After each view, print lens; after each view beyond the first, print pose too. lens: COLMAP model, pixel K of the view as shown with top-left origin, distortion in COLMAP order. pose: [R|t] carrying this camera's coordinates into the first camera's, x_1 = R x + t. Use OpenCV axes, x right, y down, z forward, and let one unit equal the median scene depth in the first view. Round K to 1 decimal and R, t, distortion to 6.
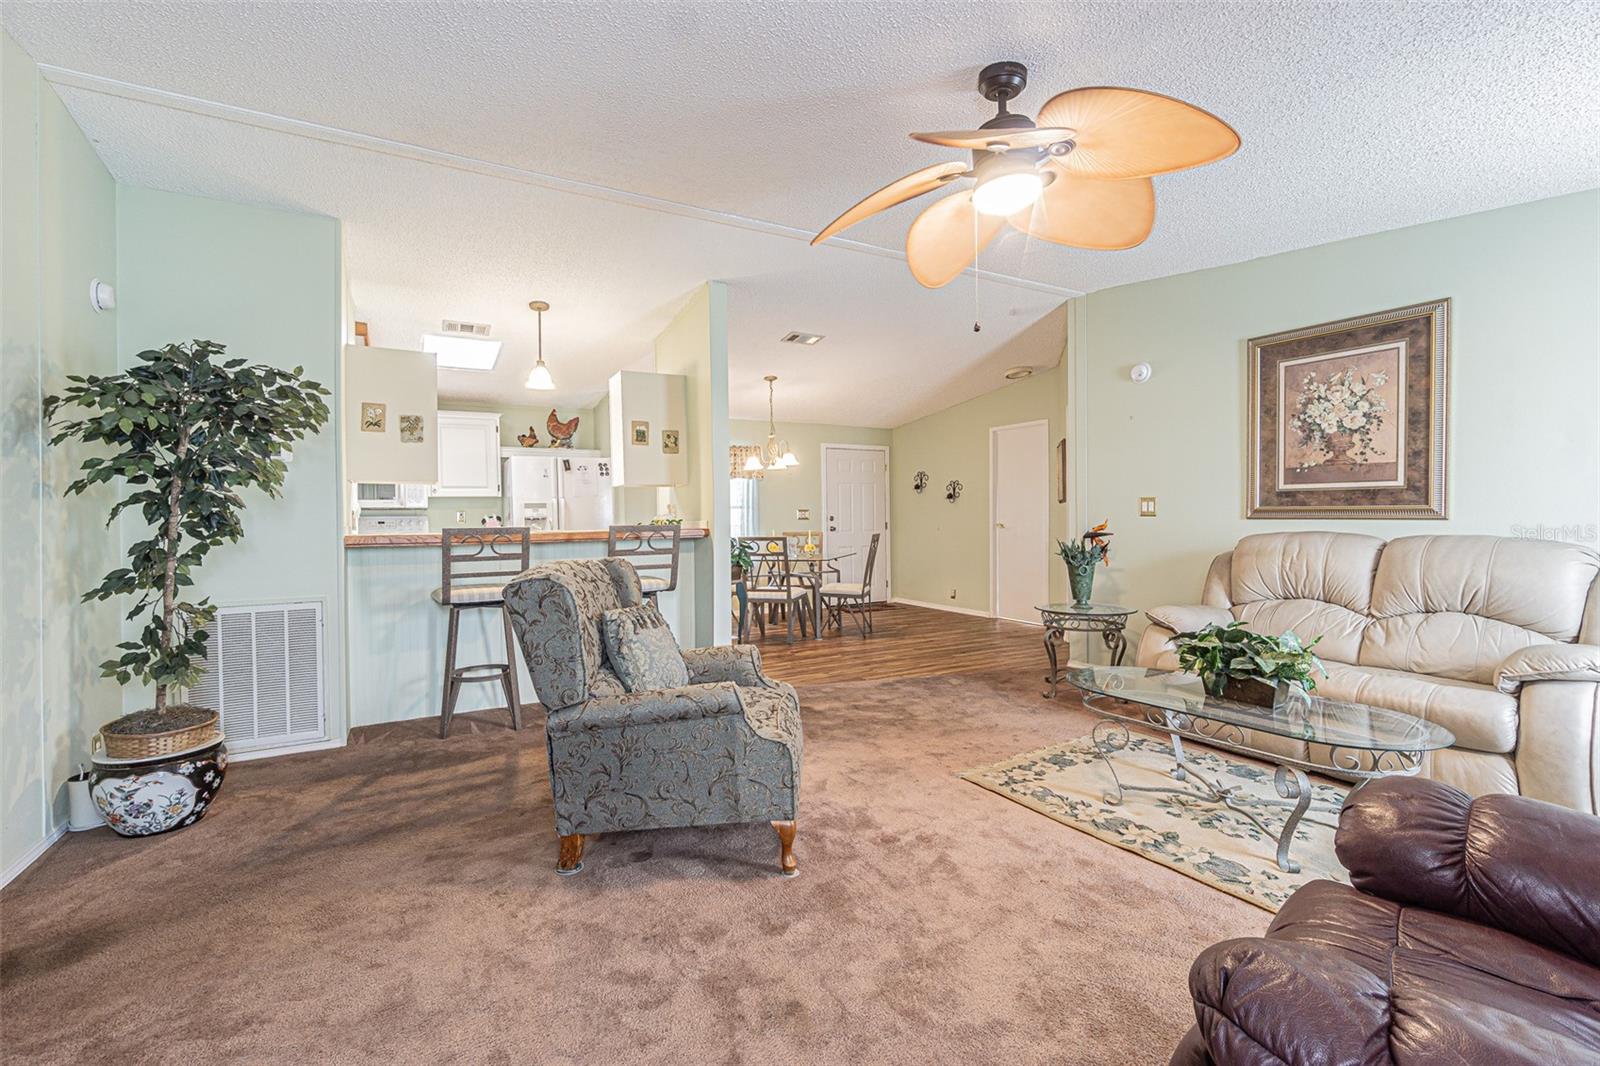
lens RADIAL K [[701.4, 0, 797.2], [0, 701.4, 535.9], [0, 0, 1]] dist [-0.009393, 0.000198]
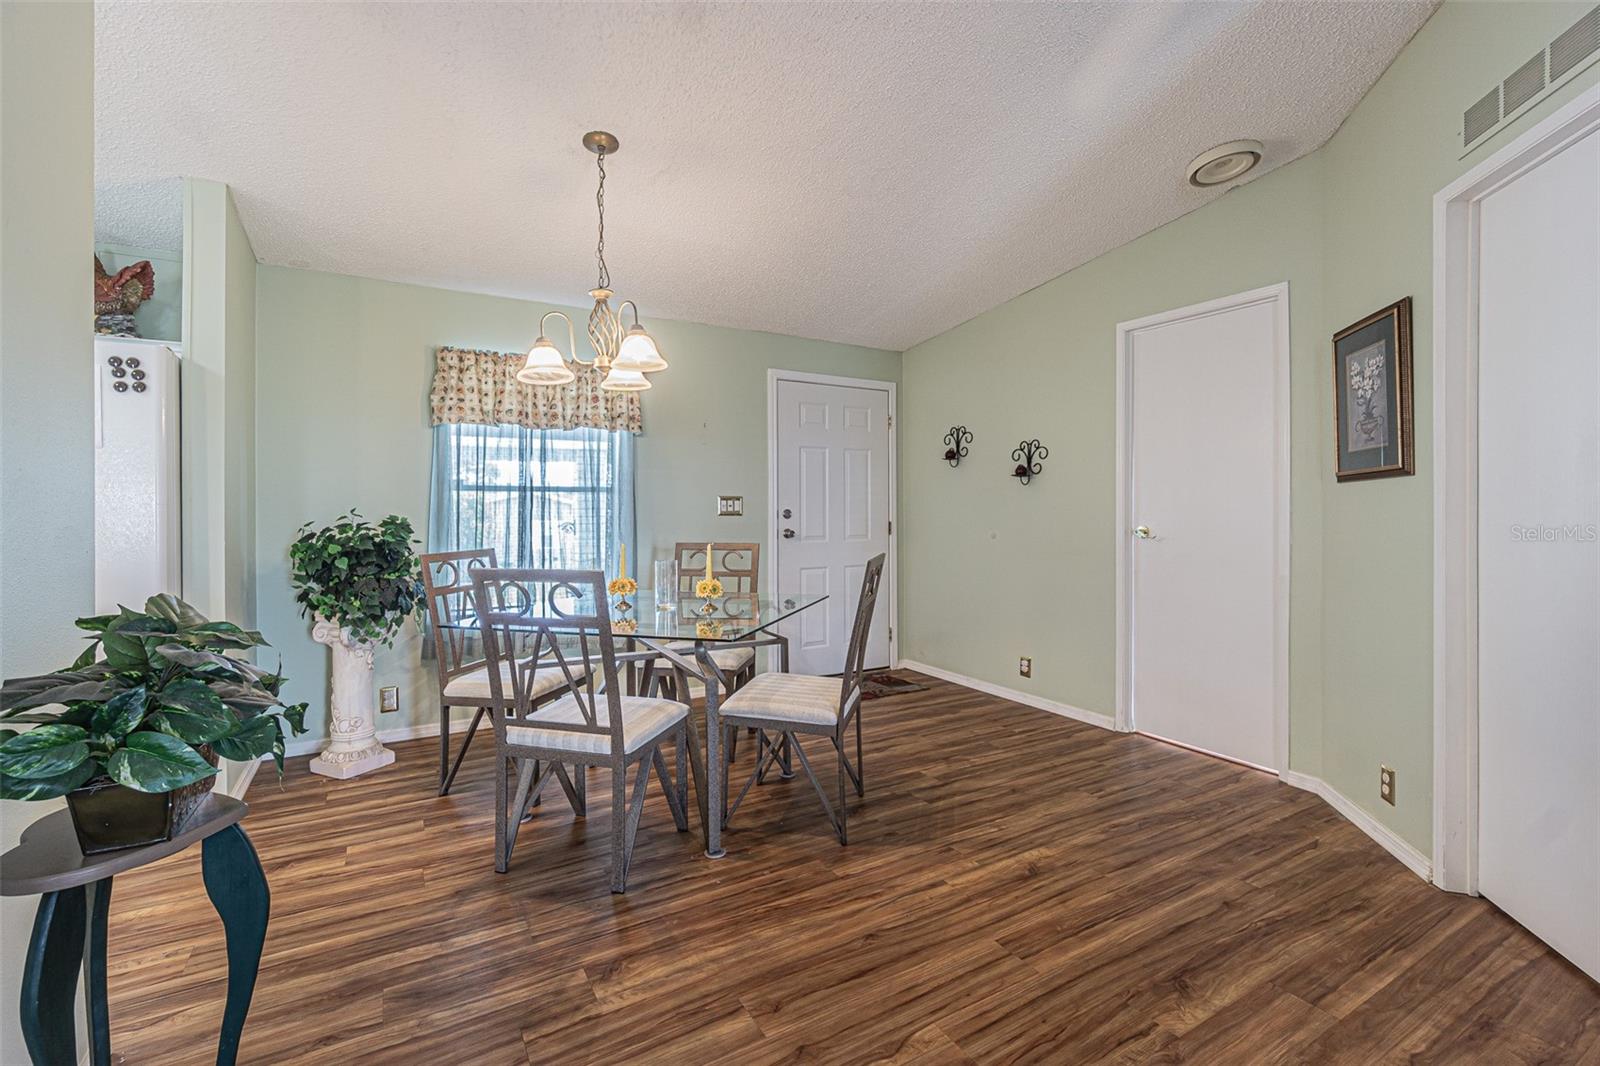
lens RADIAL K [[701.4, 0, 804.8], [0, 701.4, 522.5], [0, 0, 1]] dist [-0.009393, 0.000198]
pose [[0.999636, 0.008621, 0.025563, 0.109395], [-0.008369, 0.999916, -0.009923, -0.029605], [-0.025647, 0.009706, 0.999624, 1.062557]]
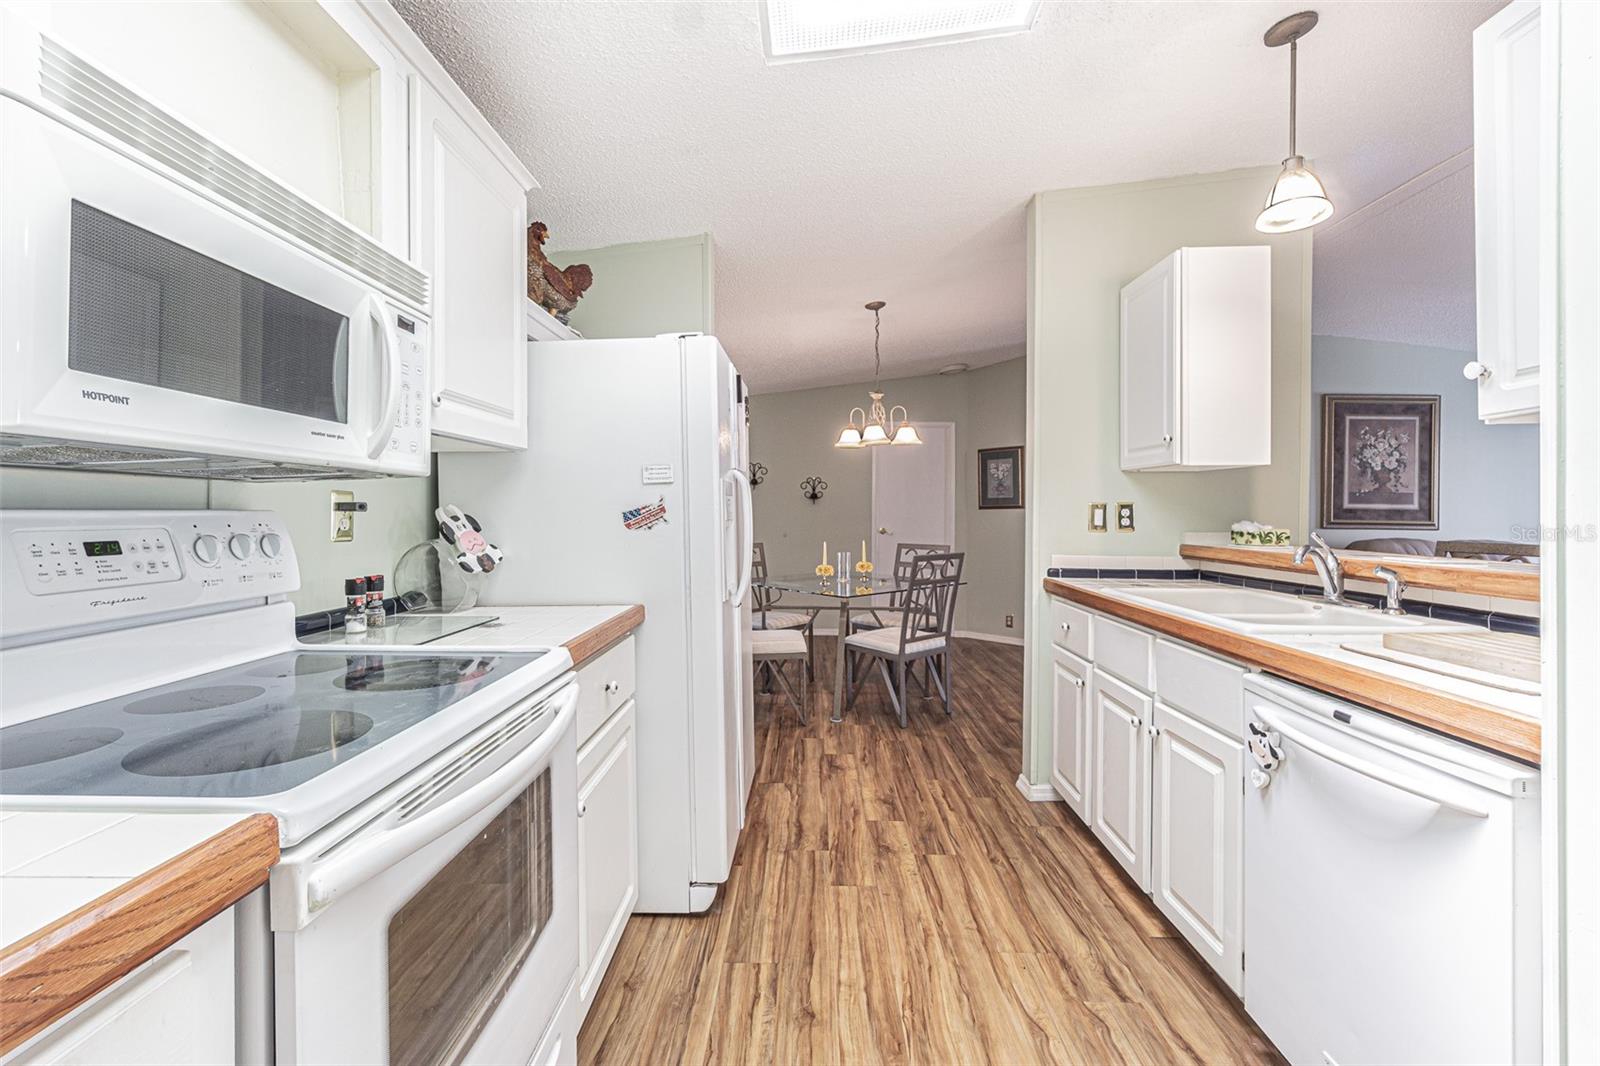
lens RADIAL K [[701.4, 0, 796.4], [0, 701.4, 522.3], [0, 0, 1]] dist [-0.009393, 0.000198]
pose [[0.500598, 0.003947, 0.865671, -1.053573], [0.011284, 0.999875, -0.011084, -0.034507], [-0.865606, 0.015317, 0.500491, 1.262135]]
